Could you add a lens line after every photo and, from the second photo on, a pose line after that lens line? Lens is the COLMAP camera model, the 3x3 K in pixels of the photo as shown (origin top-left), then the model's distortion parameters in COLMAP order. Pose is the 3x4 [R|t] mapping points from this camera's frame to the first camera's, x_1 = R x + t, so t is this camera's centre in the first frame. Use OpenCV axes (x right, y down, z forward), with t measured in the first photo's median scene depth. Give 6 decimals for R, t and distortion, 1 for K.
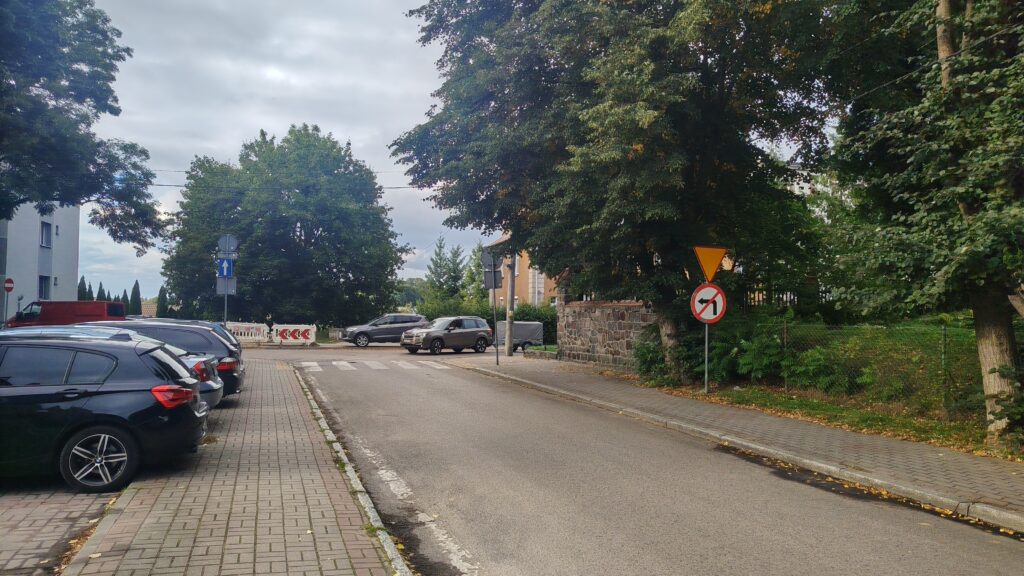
lens RADIAL K [[732.5, 0, 509.3], [0, 732.5, 291.9], [0, 0, 1]] dist [-0.030067, -0.002969]
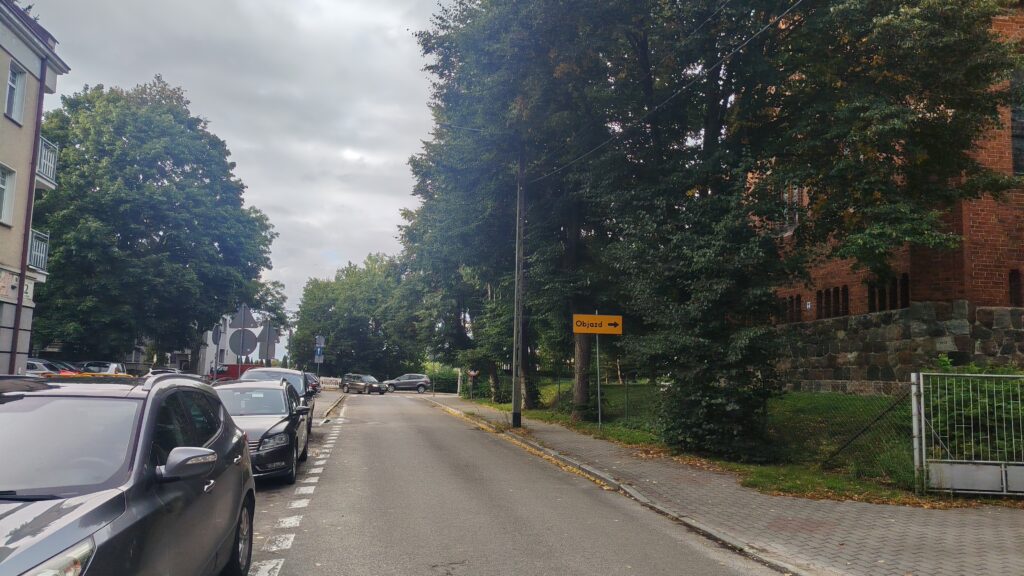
lens RADIAL K [[732.5, 0, 514.7], [0, 732.5, 287.8], [0, 0, 1]] dist [-0.030067, -0.002969]
pose [[0.991658, 0.004653, -0.128813, 0.335211], [-0.017588, 0.994886, -0.099459, -0.008706], [0.127691, 0.100895, 0.986669, -0.784591]]
